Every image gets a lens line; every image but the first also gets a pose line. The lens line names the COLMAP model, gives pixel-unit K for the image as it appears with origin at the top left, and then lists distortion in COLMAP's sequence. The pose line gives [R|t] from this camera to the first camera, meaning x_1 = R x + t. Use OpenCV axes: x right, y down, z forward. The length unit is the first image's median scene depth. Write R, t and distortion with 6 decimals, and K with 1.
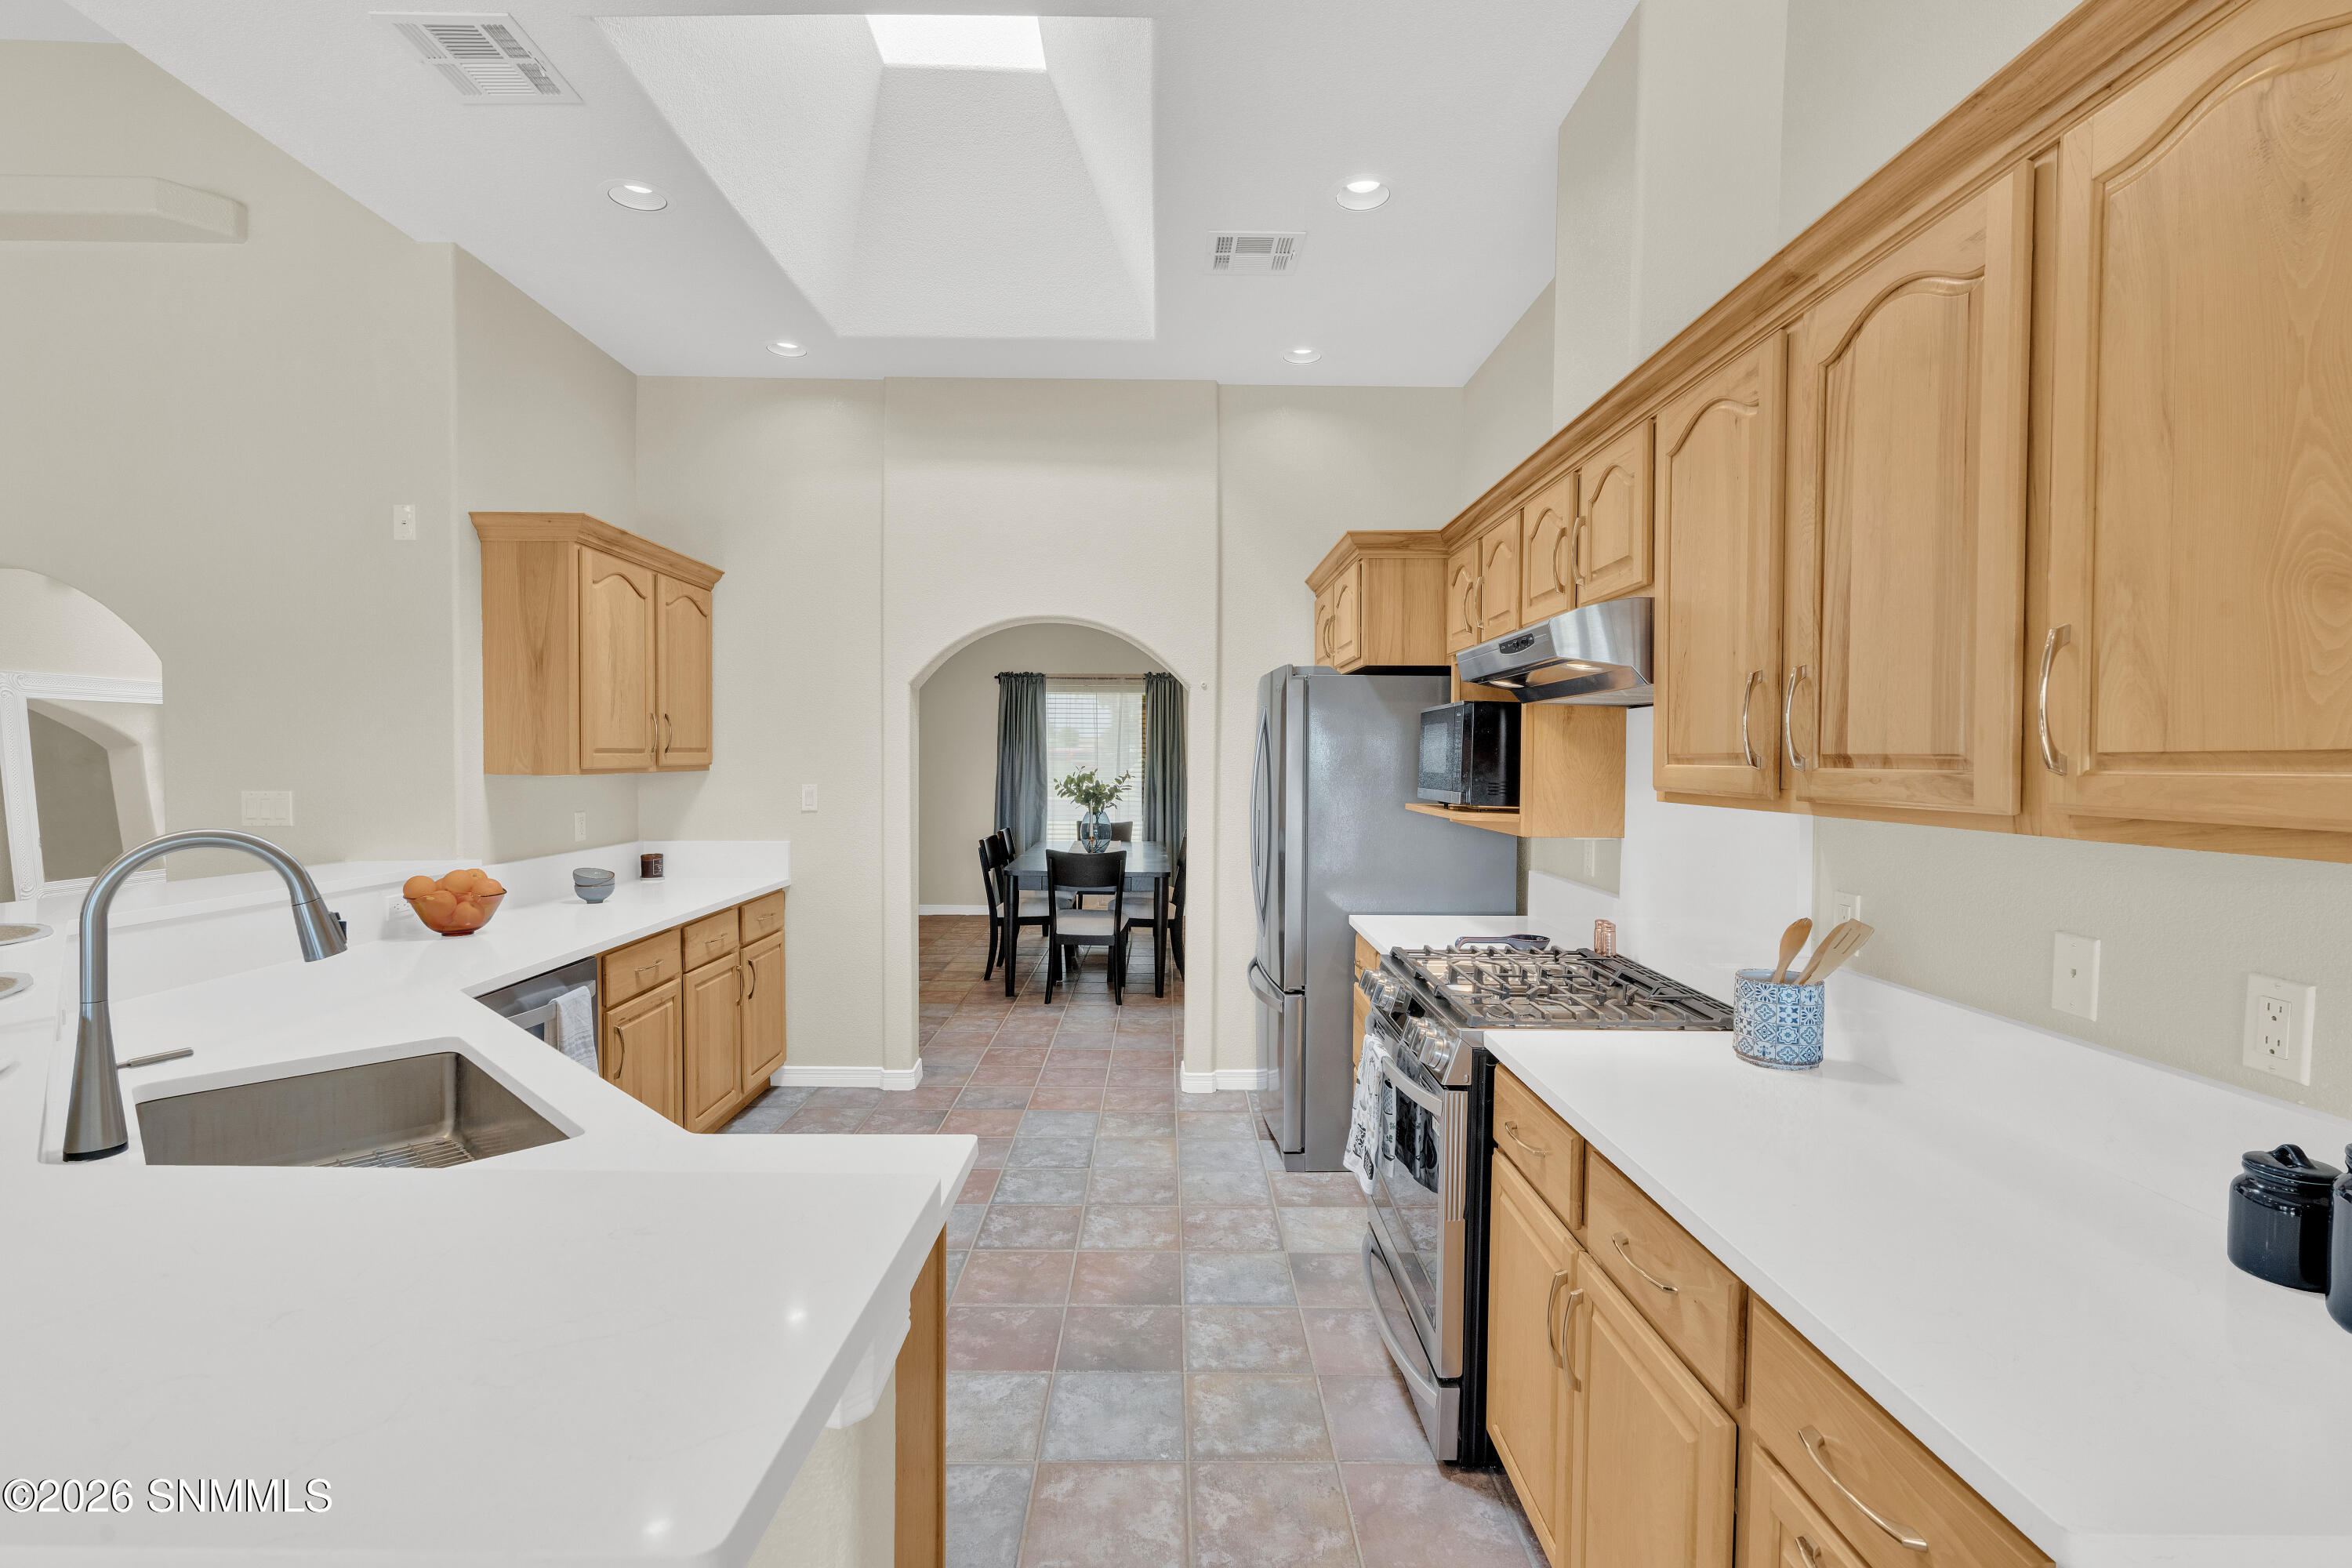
lens RADIAL K [[1056.2, 0, 1176.0], [0, 1056.2, 784.0], [0, 0, 1]] dist [-0.006029, 0.000726]
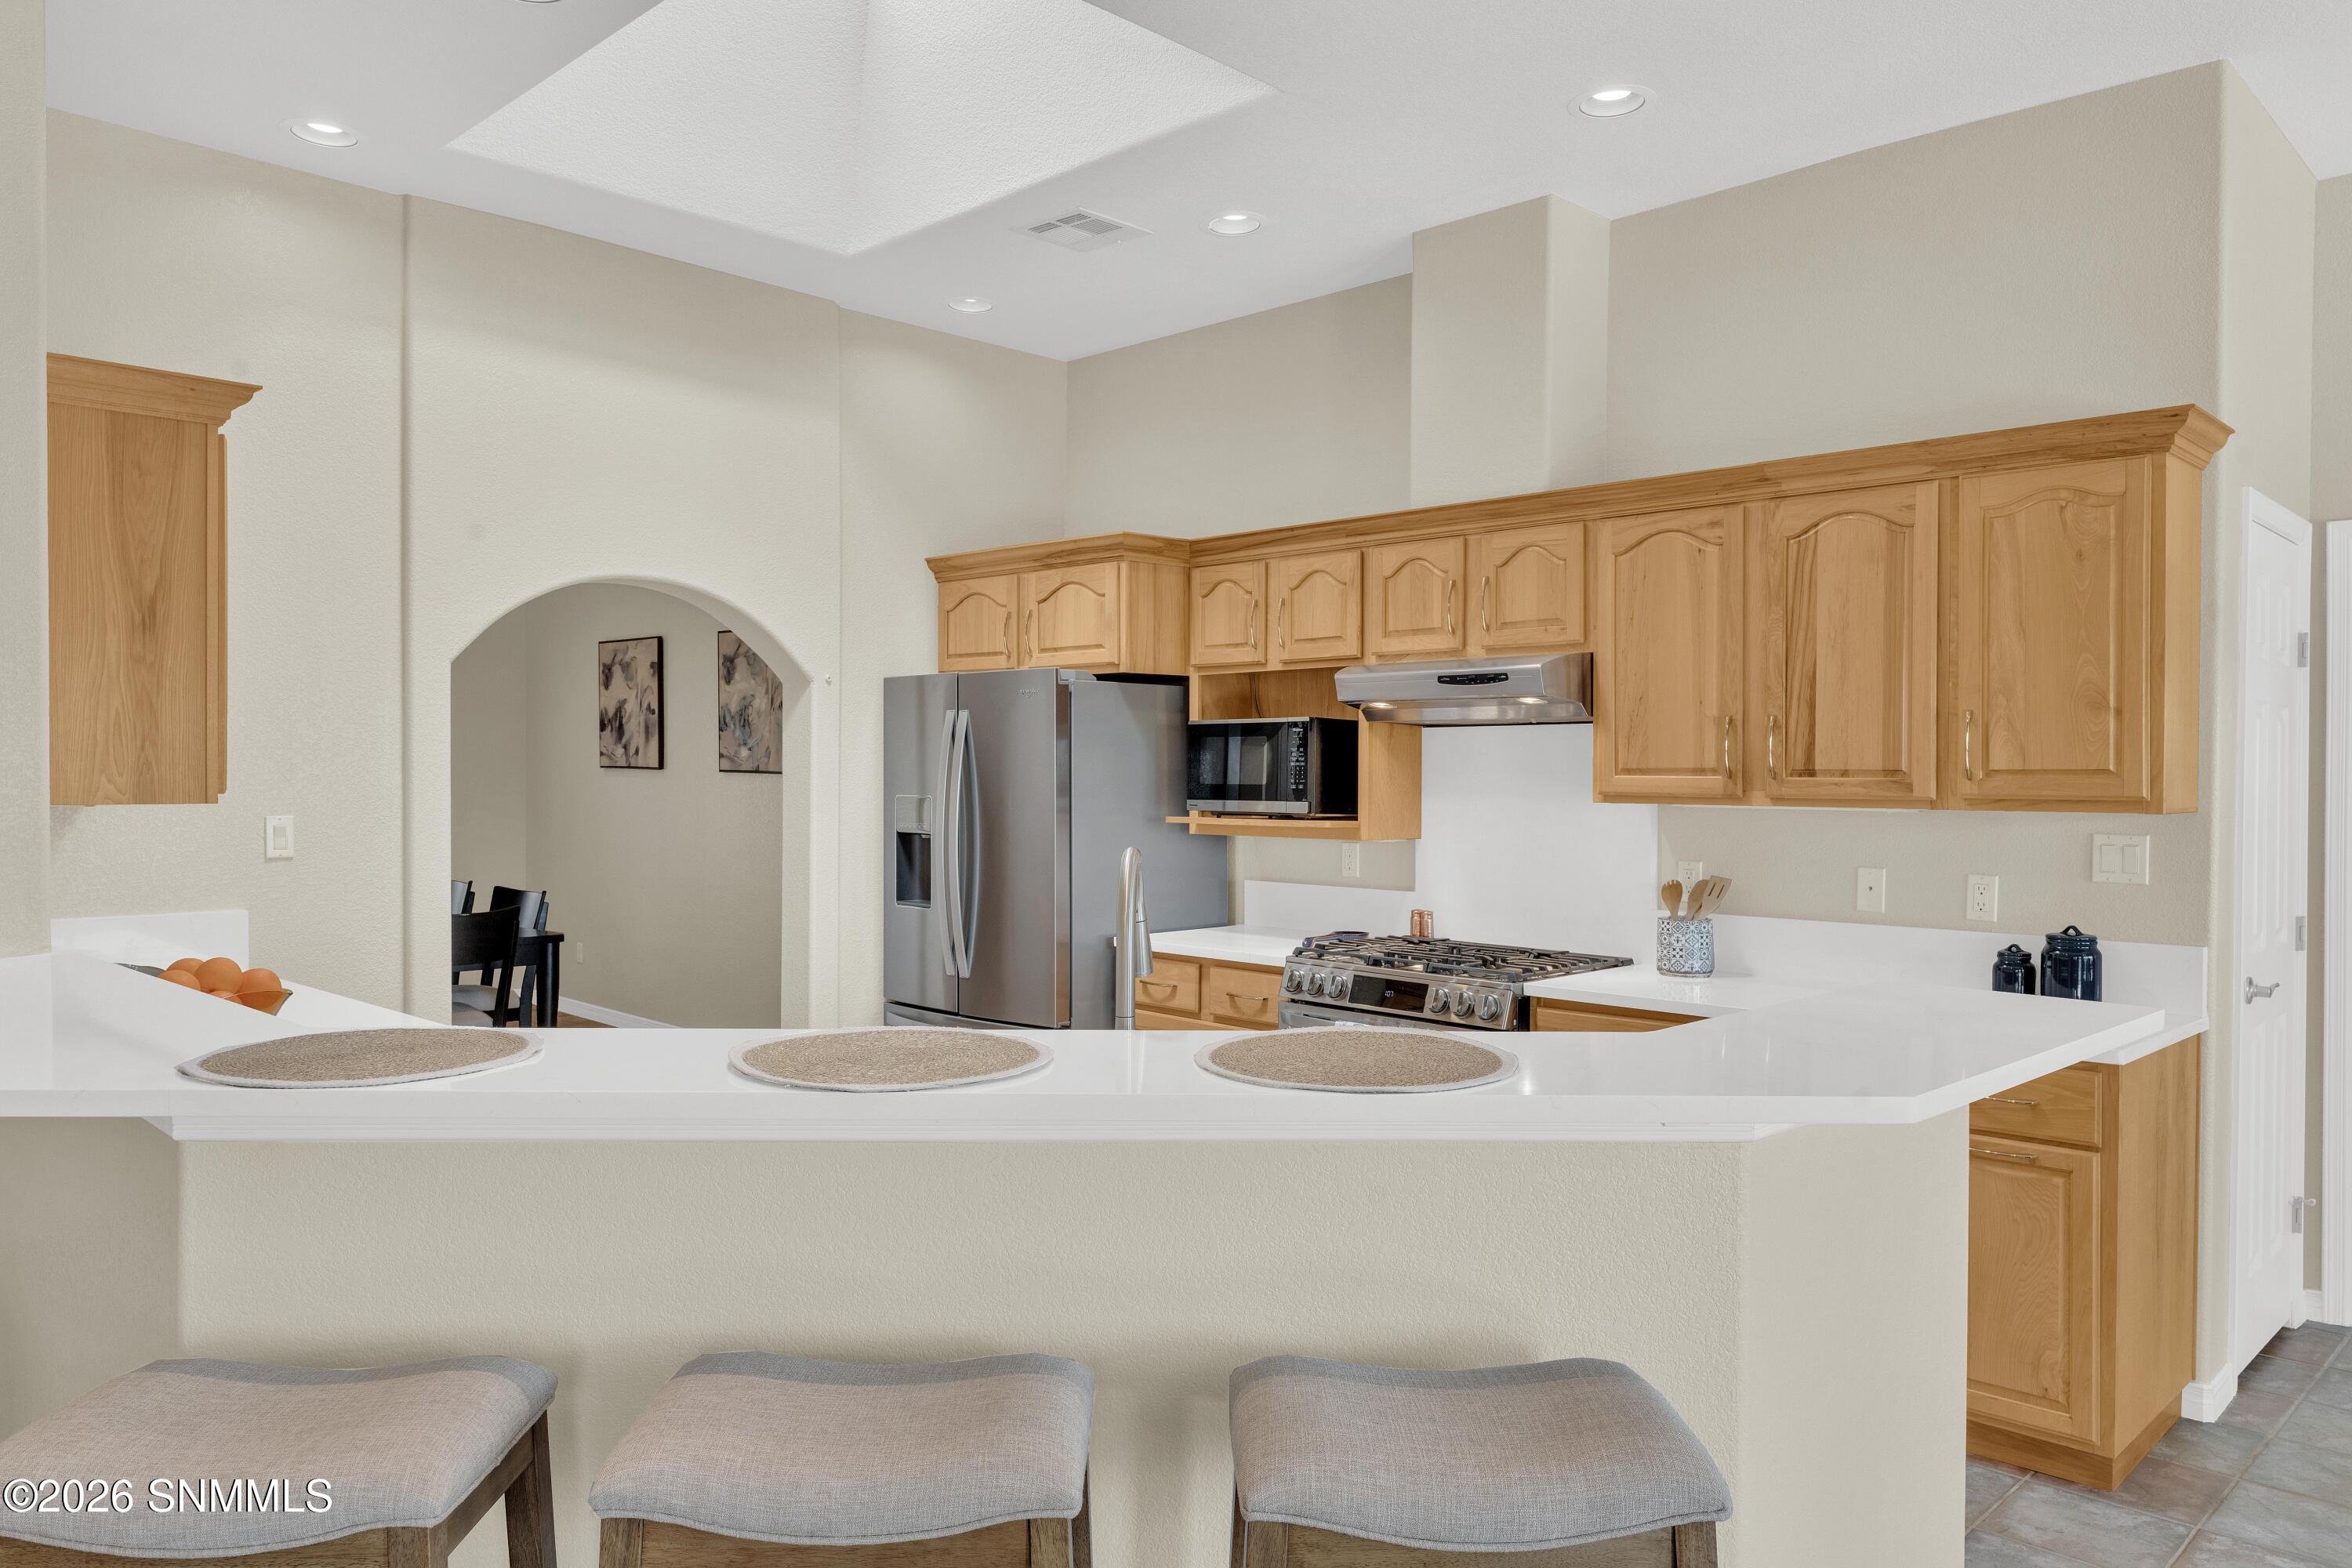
lens RADIAL K [[1620.8, 0, 1176.0], [0, 1620.8, 784.0], [0, 0, 1]] dist [-0.000202, 0.004657]
pose [[0.711773, -0.010357, 0.702334, -1.696672], [0.018914, 0.999811, -0.004424, -0.010273], [-0.702155, 0.016433, 0.711834, -0.136073]]
